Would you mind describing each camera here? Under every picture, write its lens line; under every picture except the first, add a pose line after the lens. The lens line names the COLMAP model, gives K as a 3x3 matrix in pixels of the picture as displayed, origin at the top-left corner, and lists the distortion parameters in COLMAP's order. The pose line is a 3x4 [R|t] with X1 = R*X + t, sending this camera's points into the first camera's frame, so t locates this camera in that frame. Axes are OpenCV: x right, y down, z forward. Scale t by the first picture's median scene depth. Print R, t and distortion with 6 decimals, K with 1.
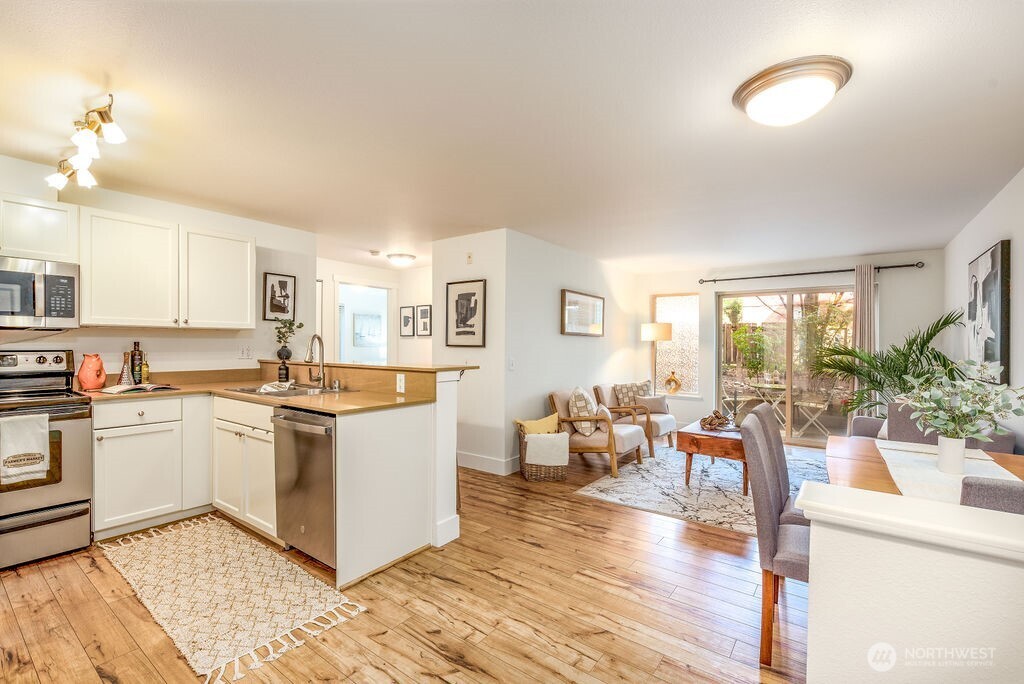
lens RADIAL K [[450.3, 0, 513.7], [0, 450.3, 345.8], [0, 0, 1]] dist [-0.007357, 0.000993]
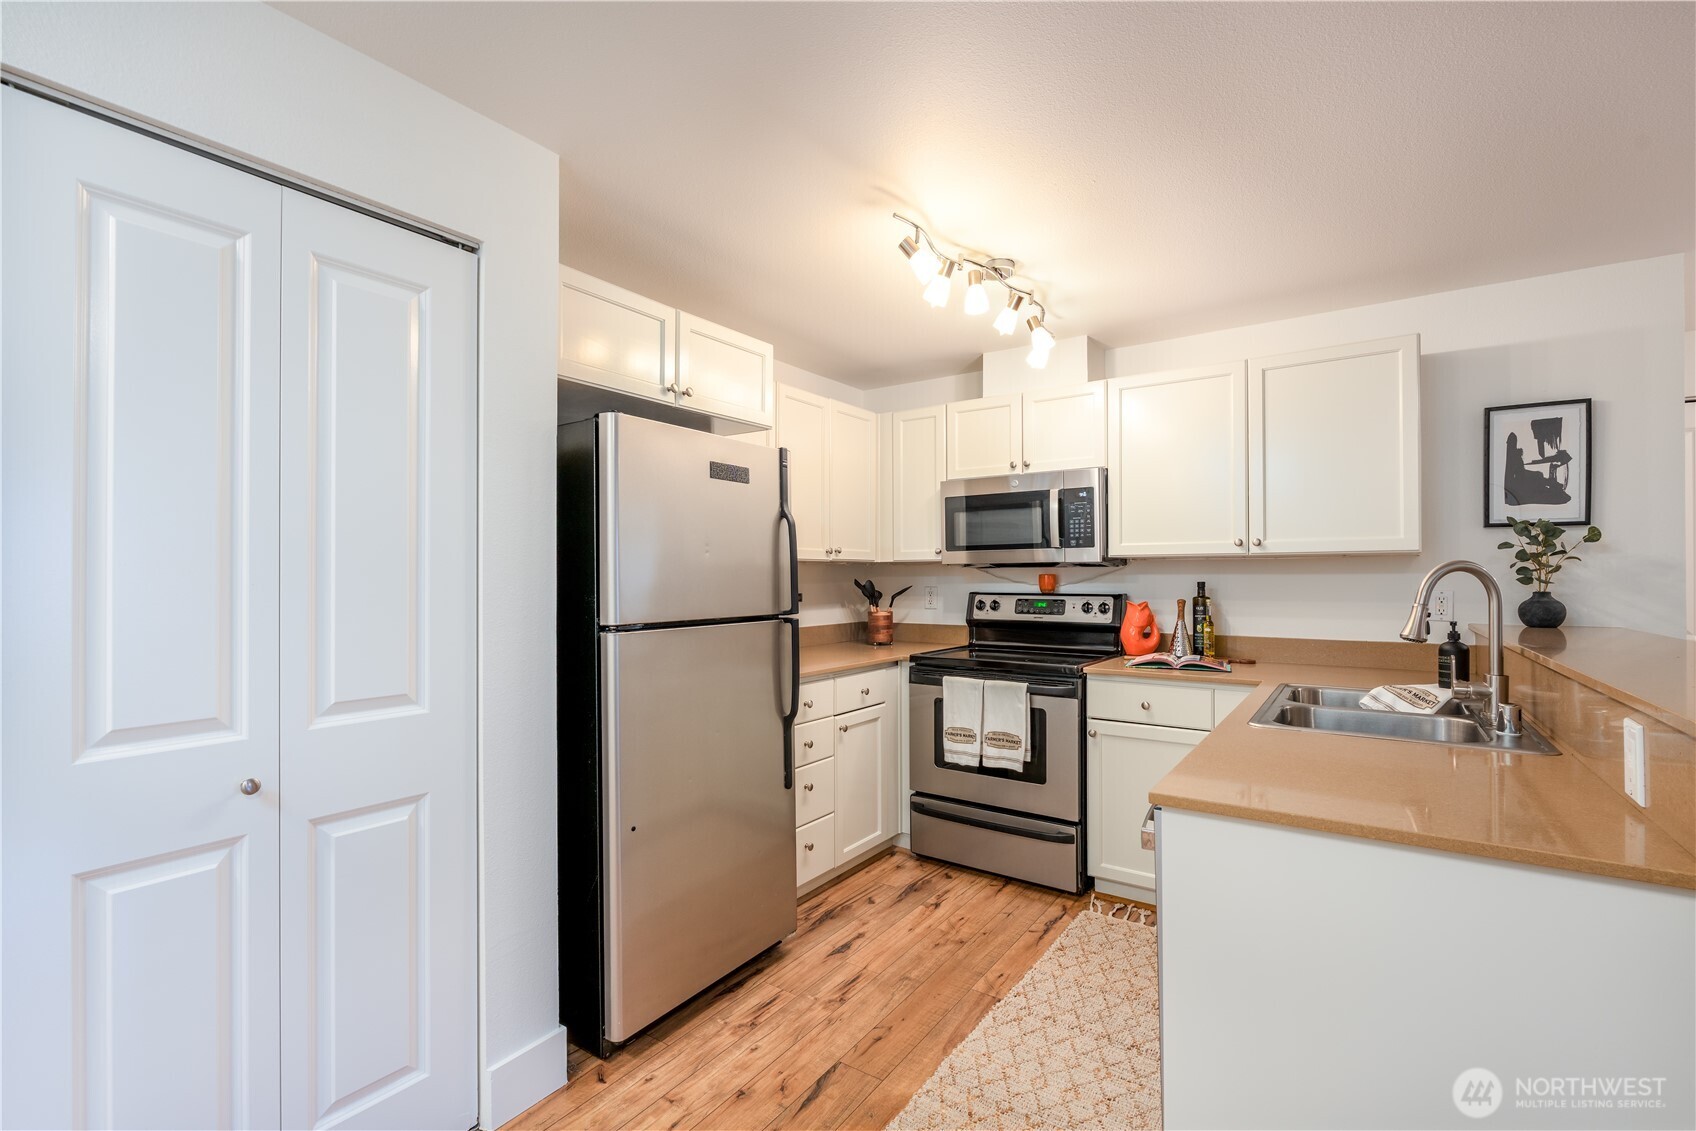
lens RADIAL K [[745.9, 0, 859.8], [0, 745.9, 570.4], [0, 0, 1]] dist [-0.007357, 0.000993]
pose [[0.037481, -0.012825, -0.999215, 0.107660], [-0.002668, 0.999913, -0.012934, -0.009734], [0.999294, 0.003151, 0.037443, 0.501501]]
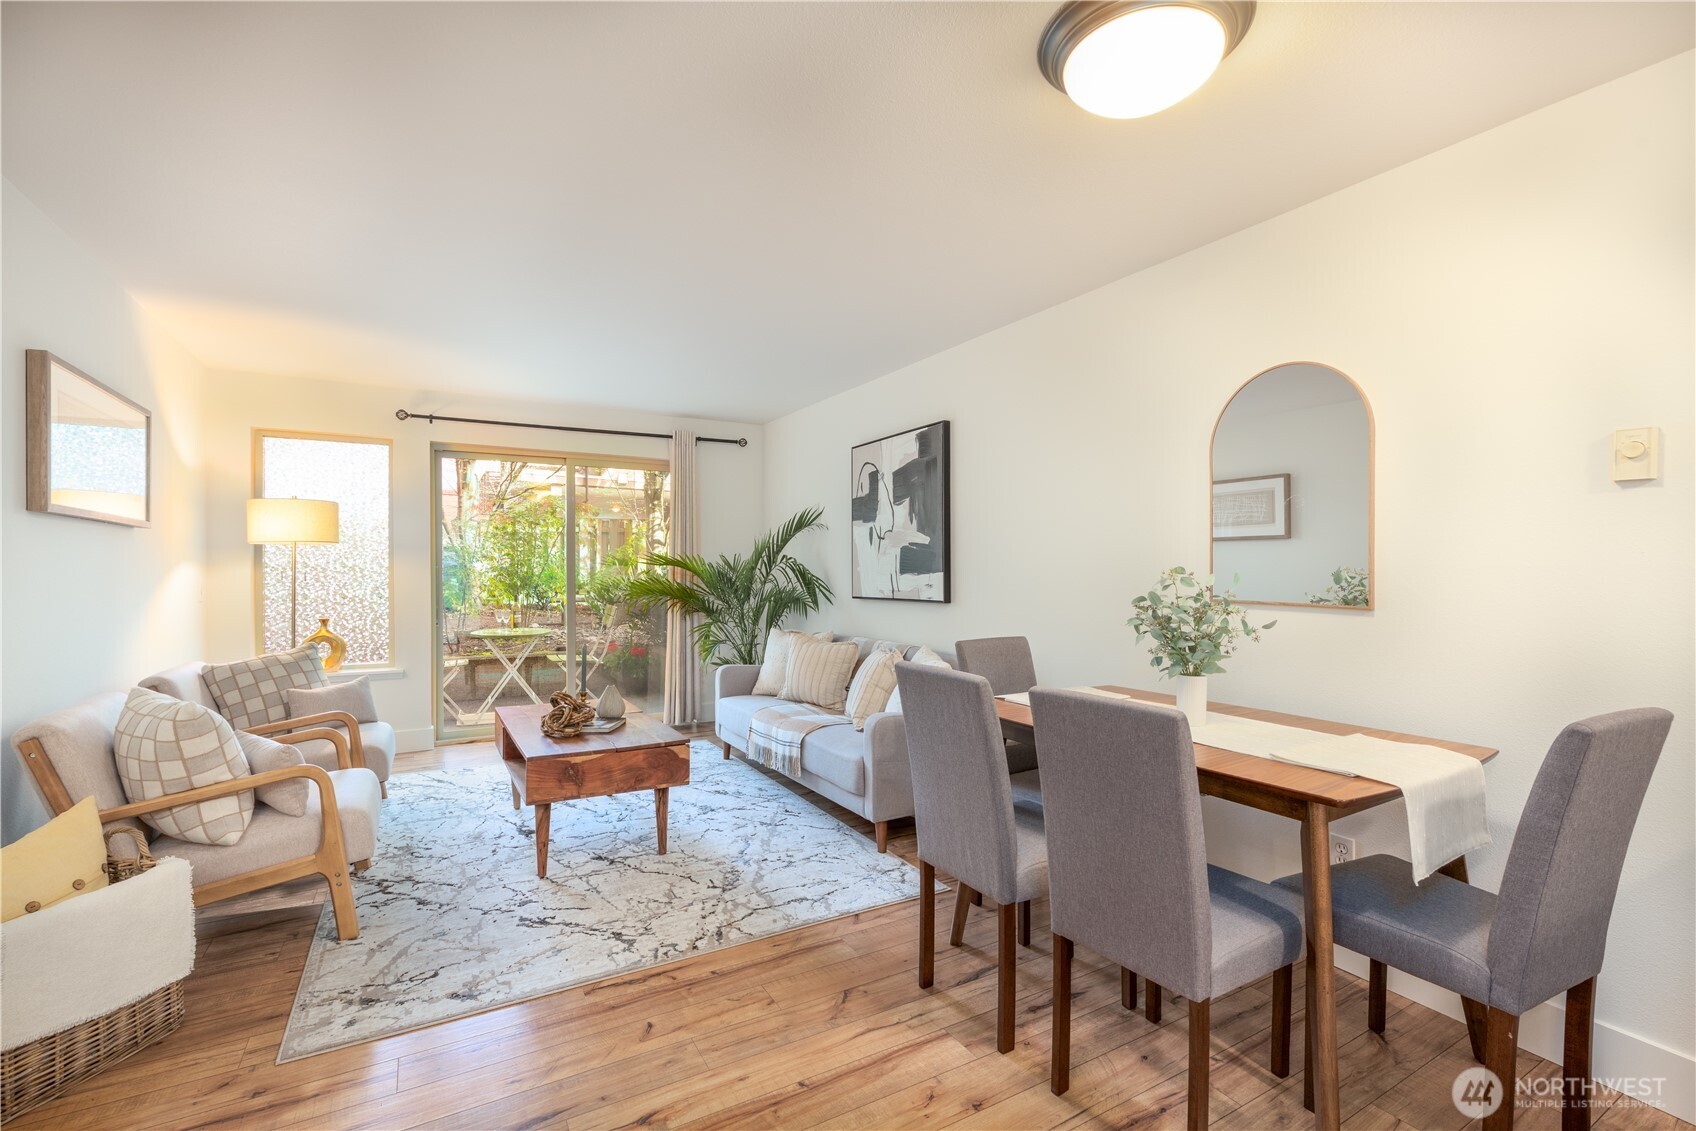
lens RADIAL K [[745.9, 0, 853.8], [0, 745.9, 567.7], [0, 0, 1]] dist [-0.007357, 0.000993]
pose [[0.396545, -0.011507, 0.917943, -0.170523], [0.003957, 0.999934, 0.010826, 0.009151], [-0.918007, -0.000661, 0.396565, 0.531508]]
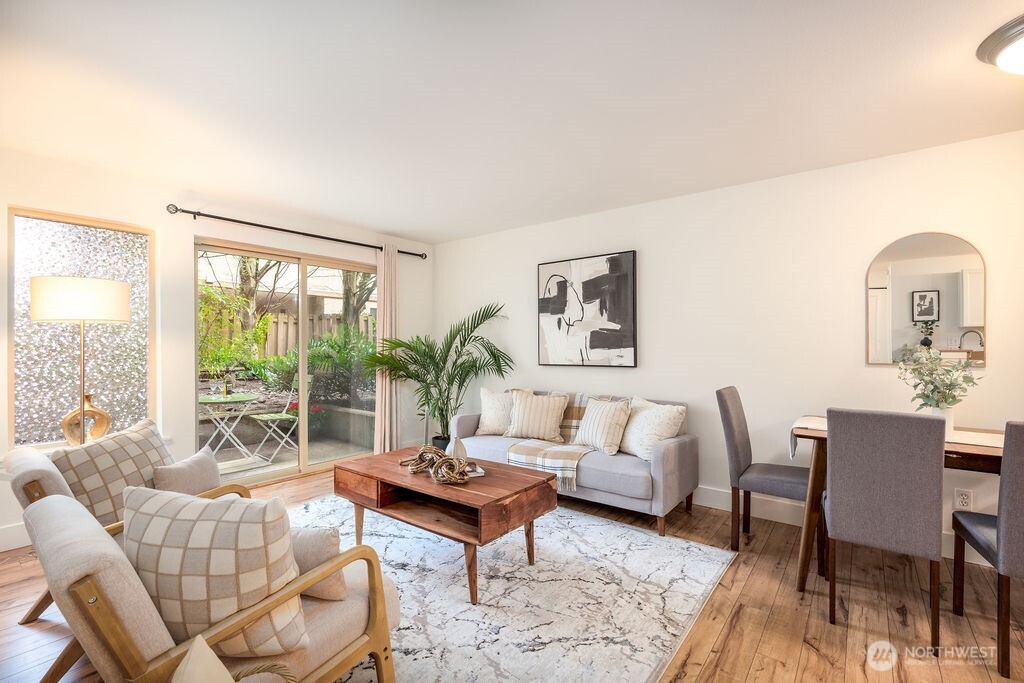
lens RADIAL K [[450.3, 0, 515.9], [0, 450.3, 339.6], [0, 0, 1]] dist [-0.007357, 0.000993]
pose [[0.023353, -0.001127, 0.999727, -0.148813], [0.000728, 0.999999, 0.001110, 0.008588], [-0.999727, 0.000702, 0.023354, 1.117876]]
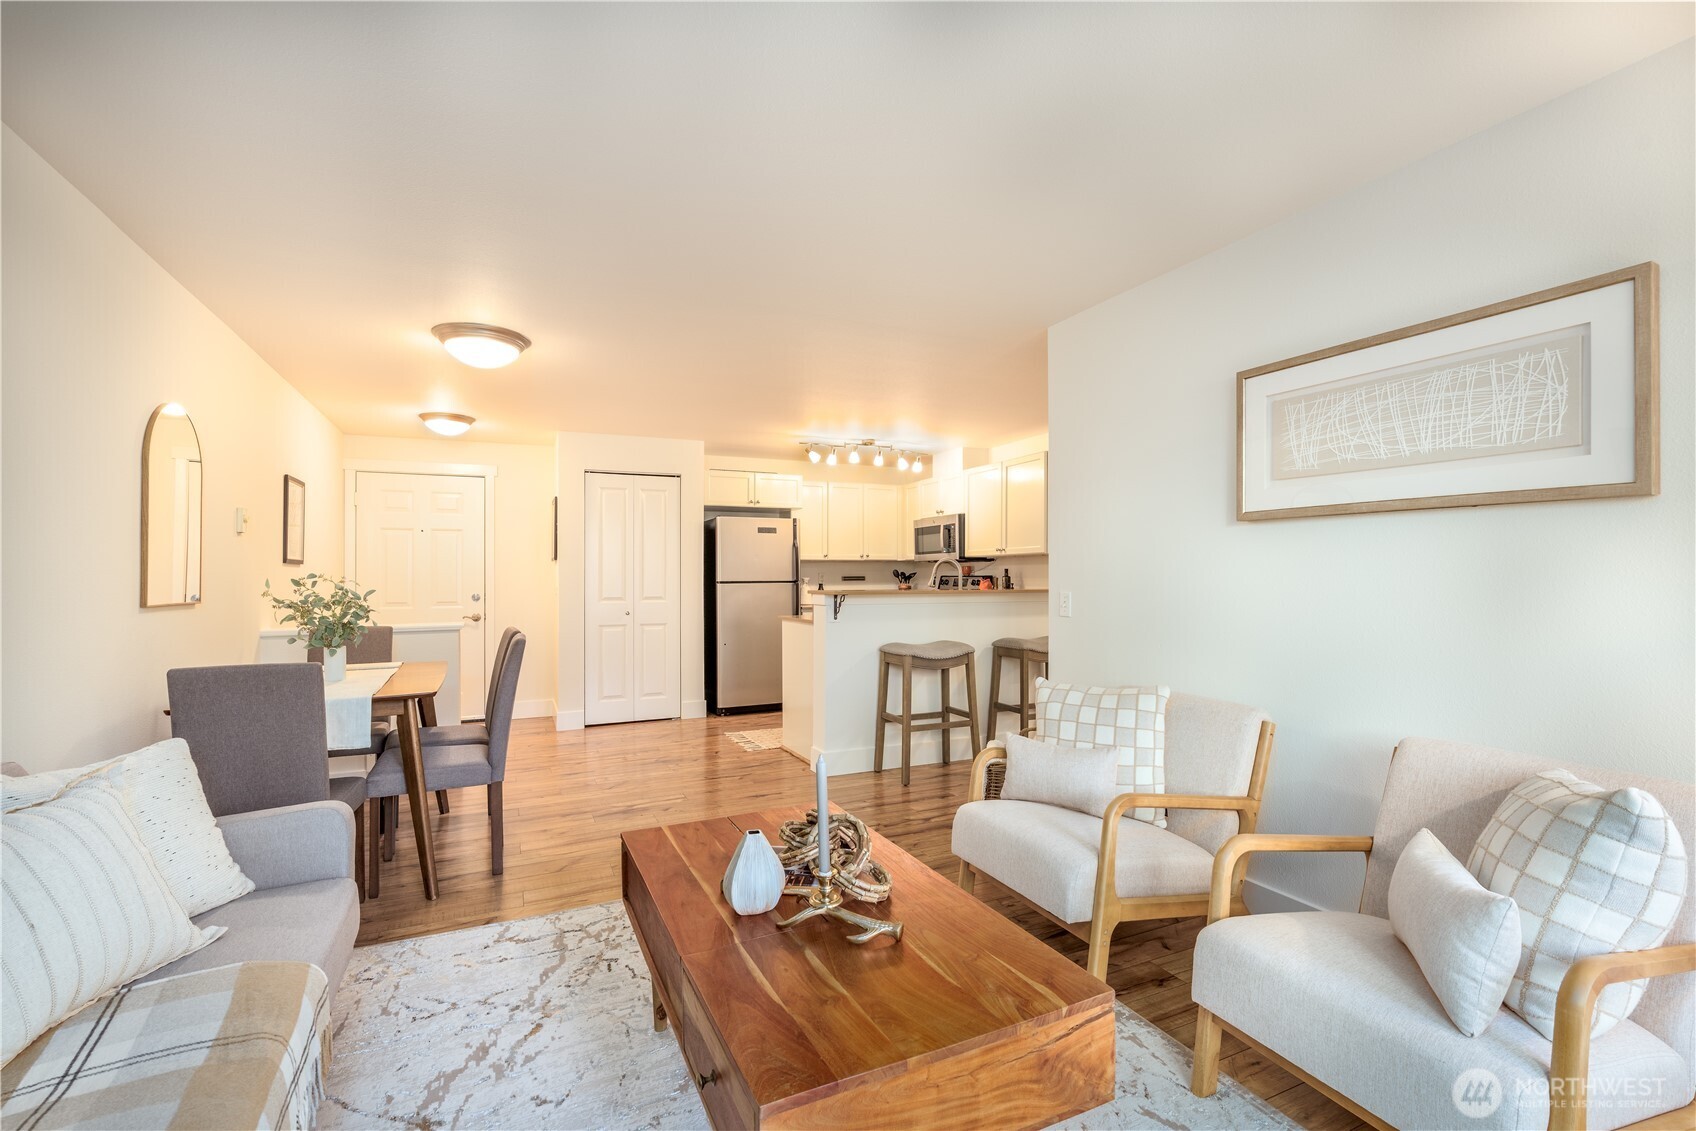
lens RADIAL K [[745.9, 0, 858.0], [0, 745.9, 562.0], [0, 0, 1]] dist [-0.007357, 0.000993]
pose [[-0.468759, -0.025701, -0.882952, 1.016105], [-0.003534, 0.999623, -0.027220, 0.027001], [0.883319, -0.009640, -0.468674, 1.514864]]
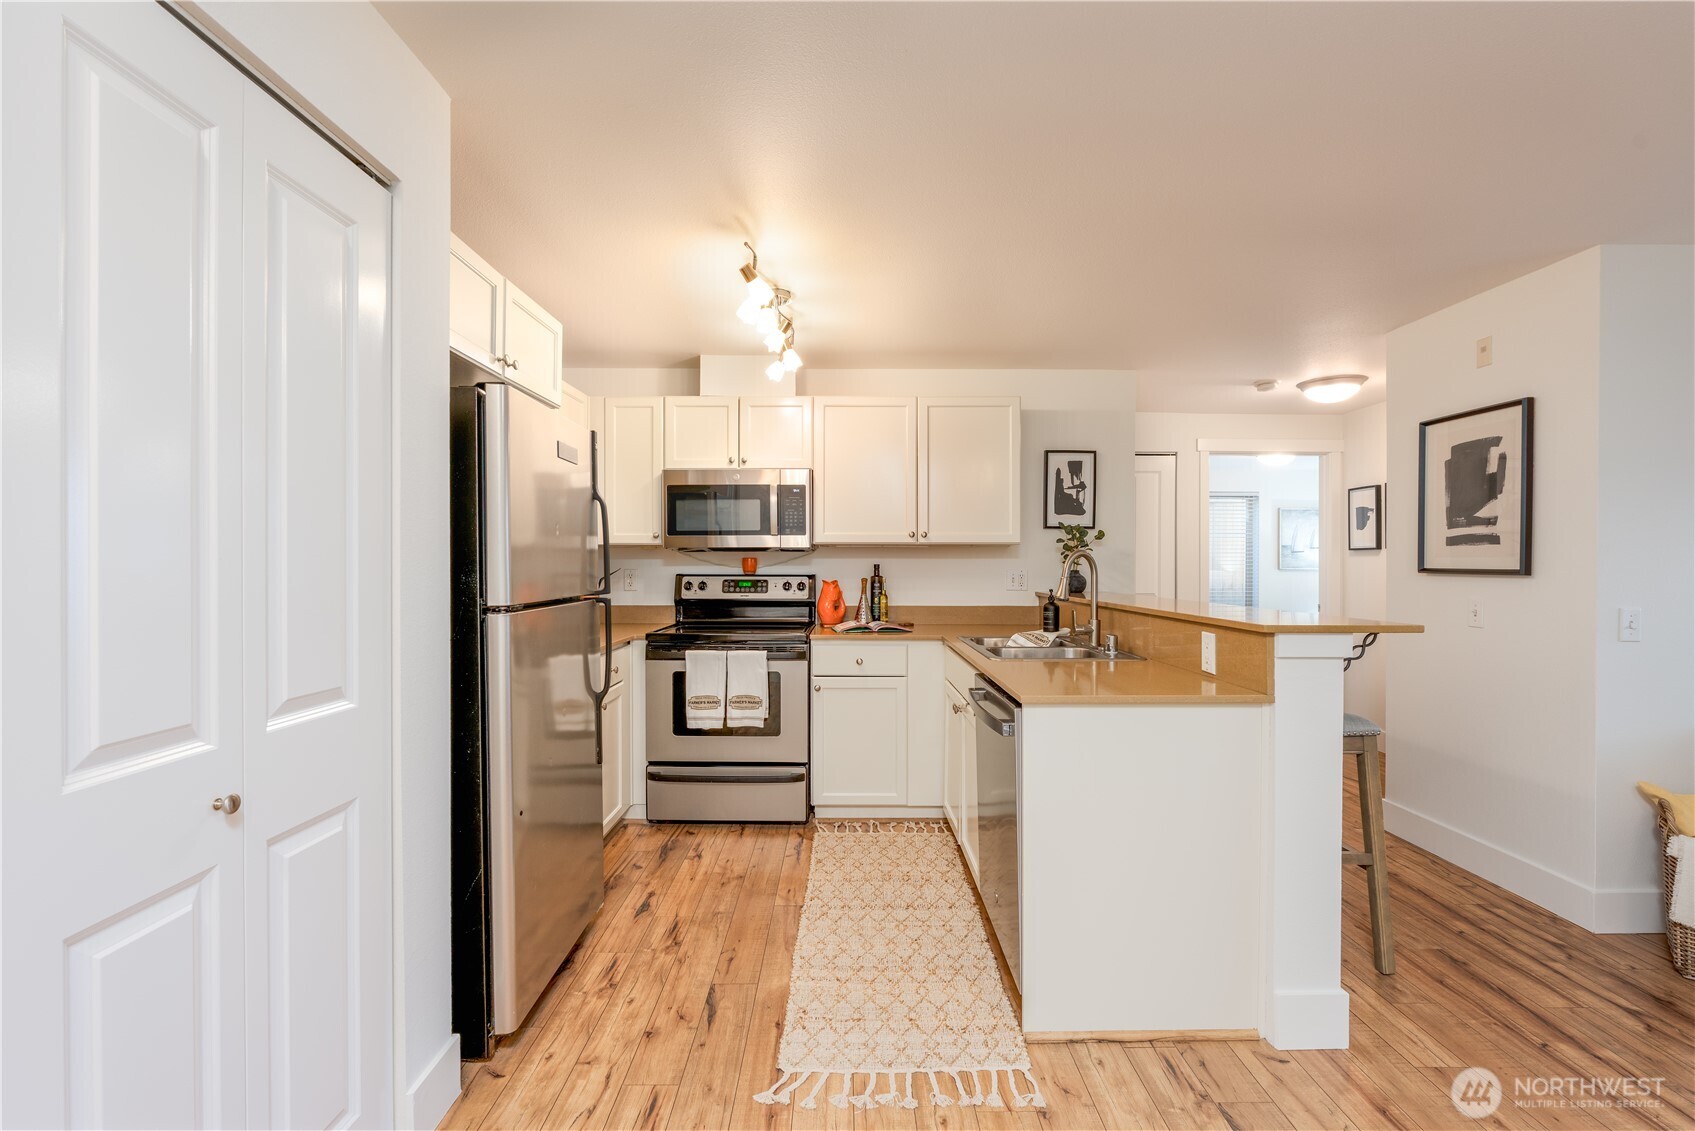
lens RADIAL K [[745.4, 0, 849.0], [0, 745.4, 563.8], [0, 0, 1]] dist [-0.007357, 0.000993]
pose [[0.599225, -0.003080, -0.800575, 0.122686], [-0.001917, 0.999984, -0.005283, -0.002917], [0.800578, 0.004700, 0.599210, 0.209963]]
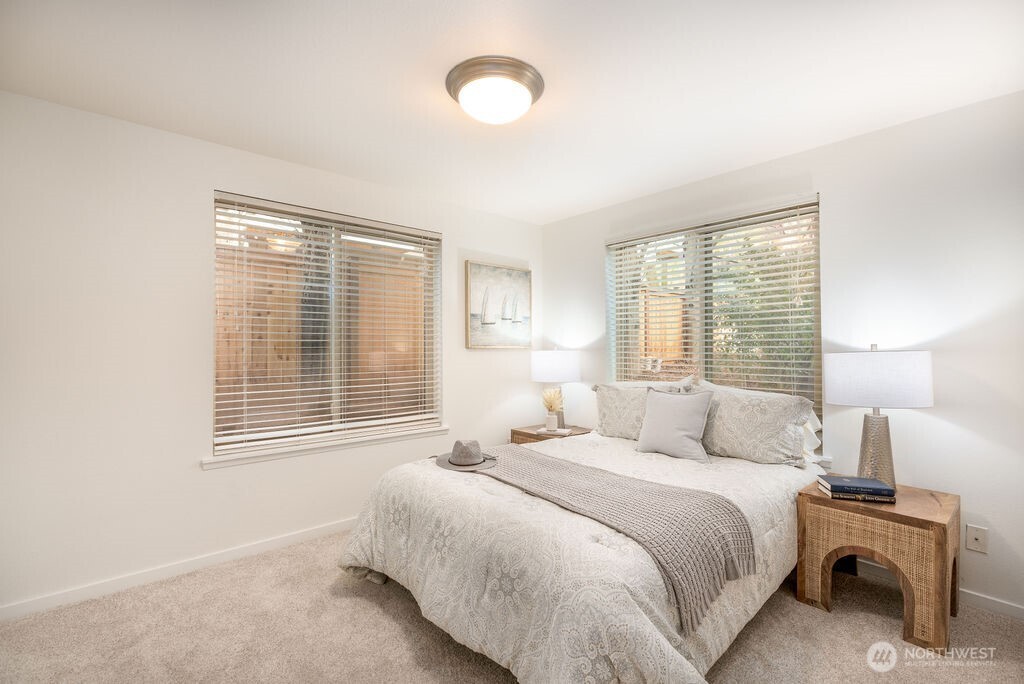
lens RADIAL K [[450.3, 0, 511.1], [0, 450.3, 344.1], [0, 0, 1]] dist [-0.007357, 0.000993]
pose [[0.970843, -0.006899, -0.239617, -0.680354], [0.005582, 0.999965, -0.006174, -0.002595], [0.239651, 0.004656, 0.970848, 1.910552]]
